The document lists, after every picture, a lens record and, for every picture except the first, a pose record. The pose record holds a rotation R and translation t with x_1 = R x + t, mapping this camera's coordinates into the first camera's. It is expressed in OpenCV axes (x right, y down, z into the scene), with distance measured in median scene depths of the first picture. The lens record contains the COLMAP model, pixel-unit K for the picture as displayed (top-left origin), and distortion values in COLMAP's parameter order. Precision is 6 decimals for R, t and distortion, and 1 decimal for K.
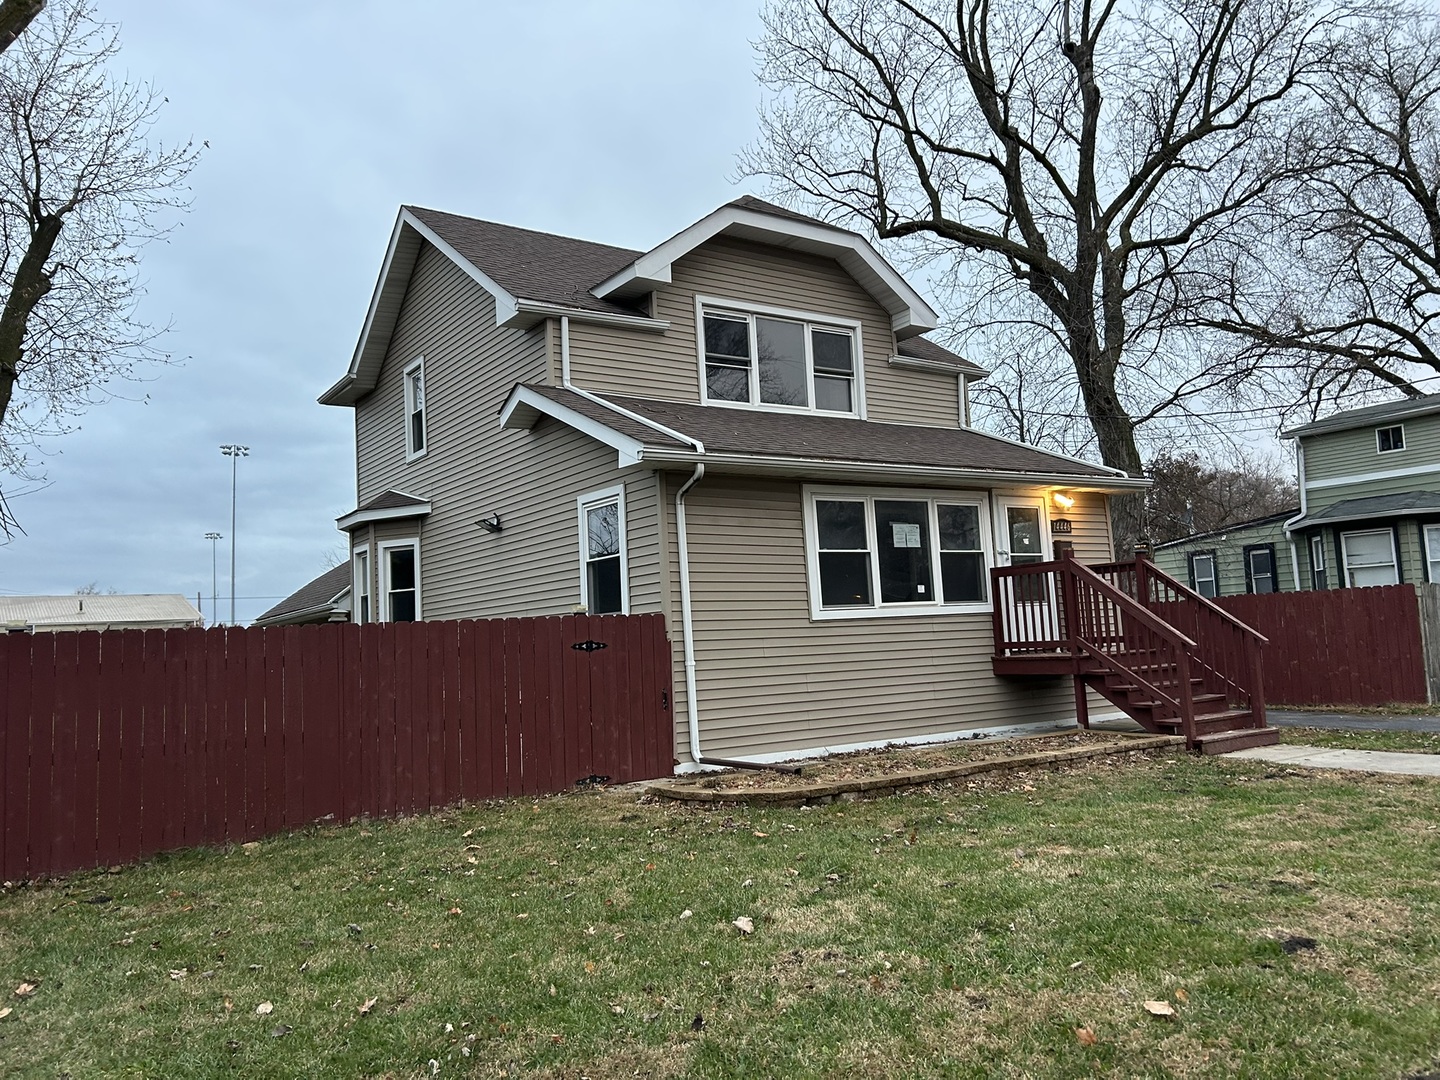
lens RADIAL K [[1099.4, 0, 719.0], [0, 1099.4, 539.6], [0, 0, 1]] dist [0.034589, -0.016748]
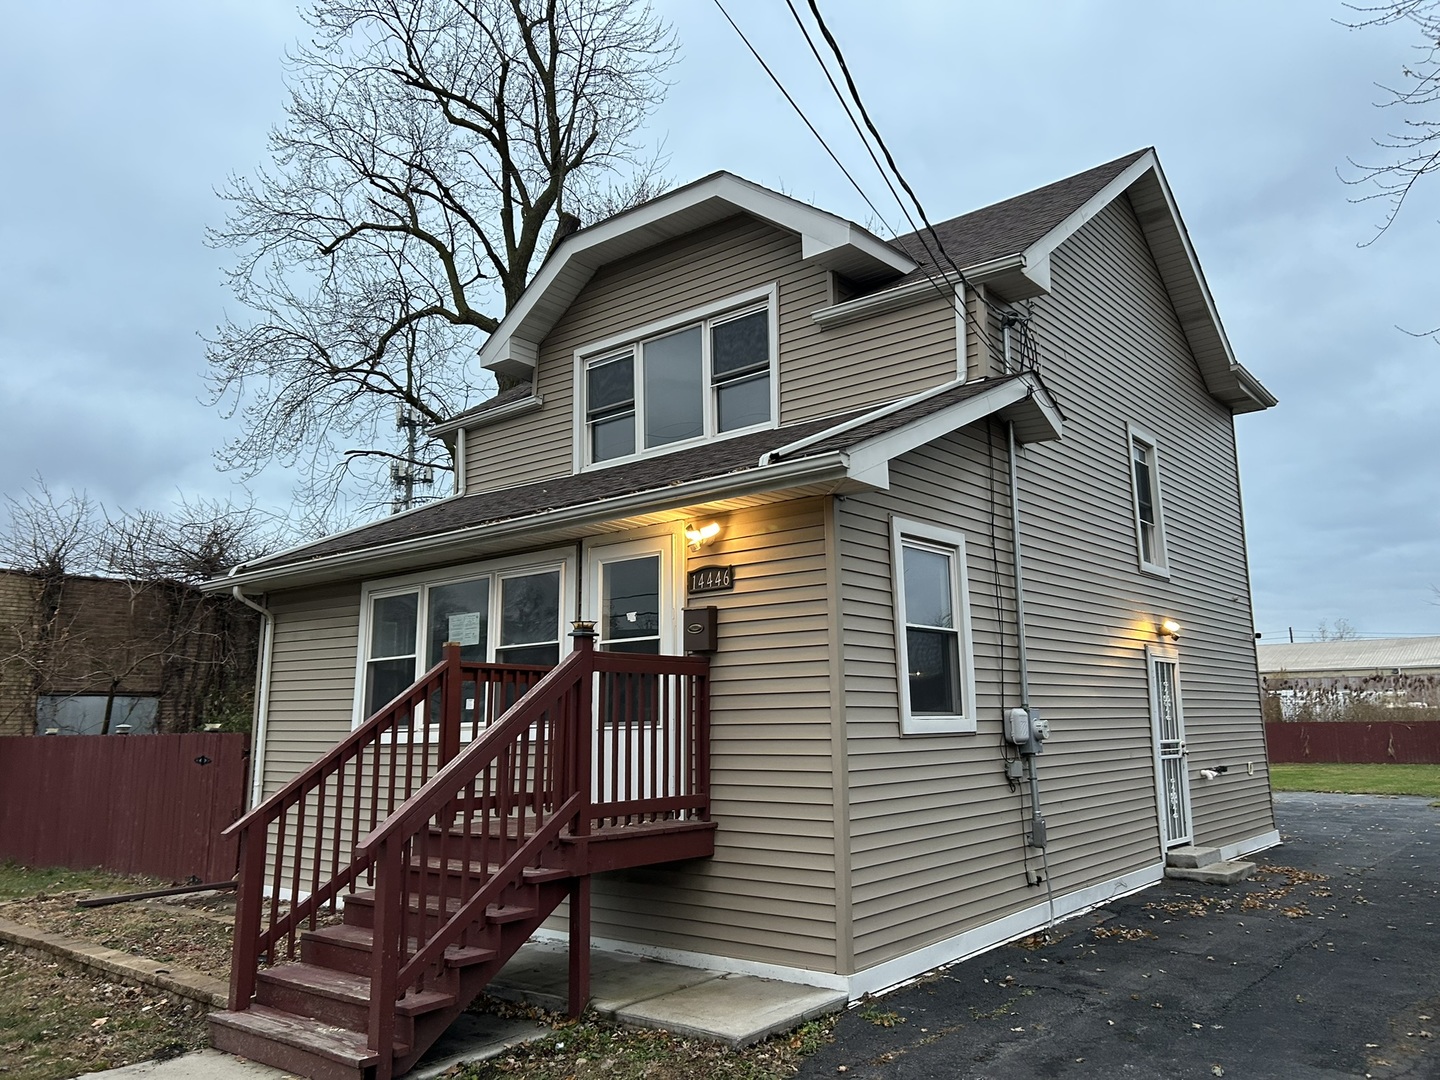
lens RADIAL K [[1099.4, 0, 728.3], [0, 1099.4, 531.2], [0, 0, 1]] dist [0.034589, -0.016748]
pose [[0.279841, -0.124607, -0.951925, 0.912416], [0.088893, 0.990645, -0.103543, 0.022870], [0.955922, -0.055644, 0.288300, 0.950834]]
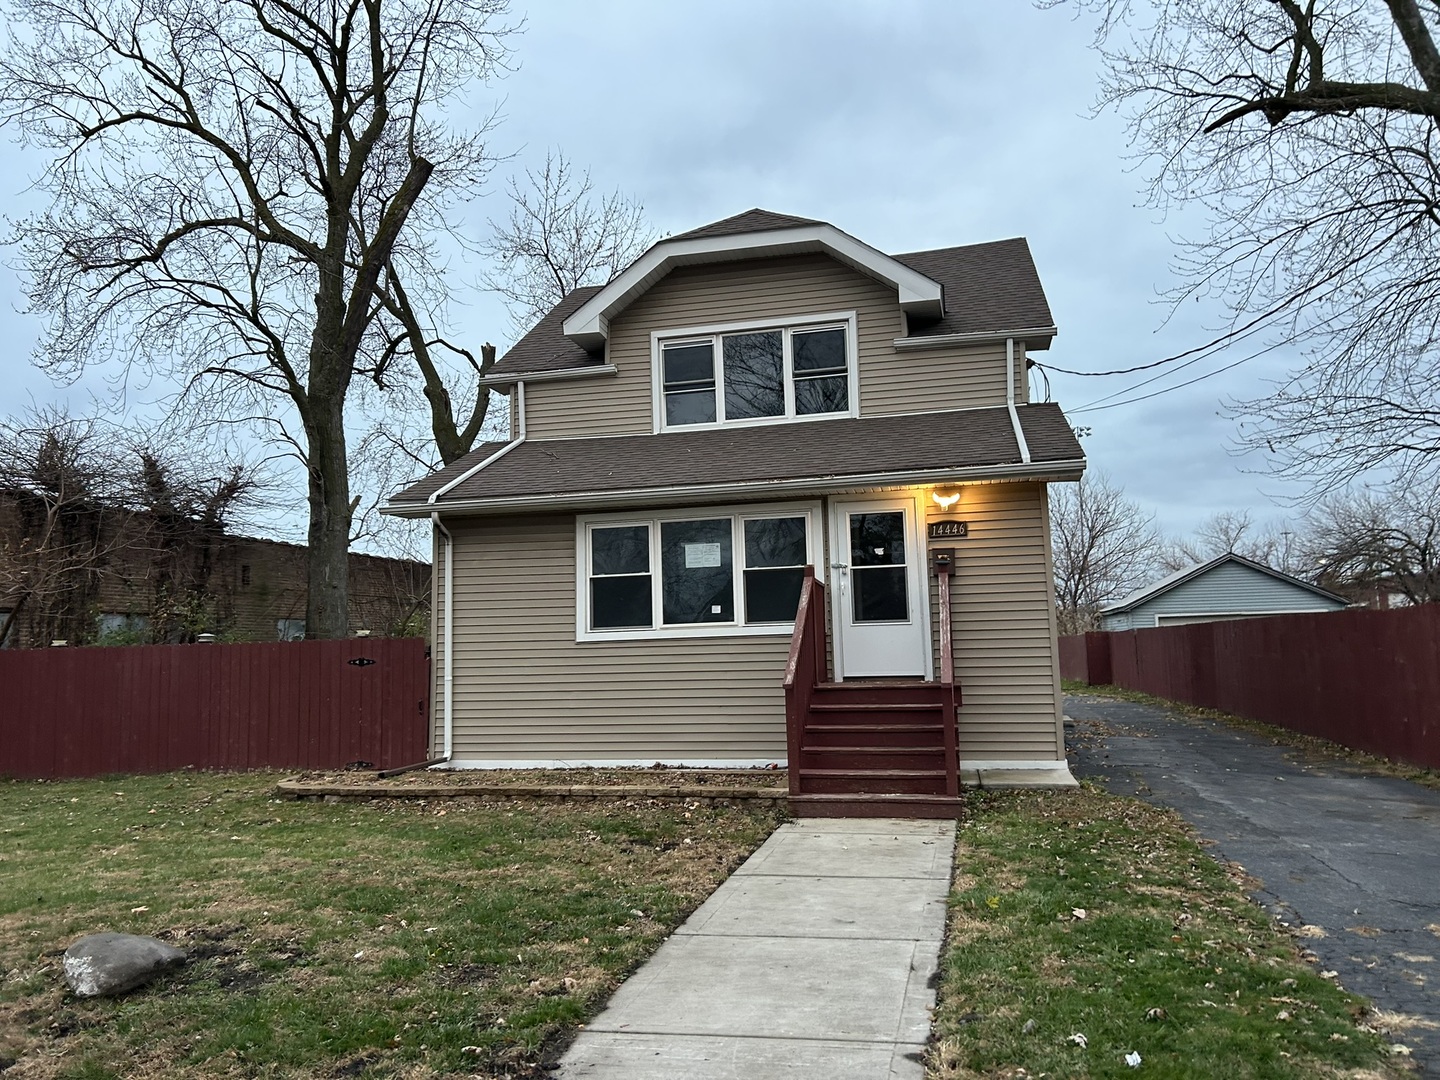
lens RADIAL K [[1099.4, 0, 711.3], [0, 1099.4, 536.1], [0, 0, 1]] dist [0.034589, -0.016748]
pose [[0.672676, -0.042967, -0.738688, 0.894490], [0.063511, 0.997981, -0.000214, -0.020120], [0.737206, -0.046771, 0.674047, 0.339367]]
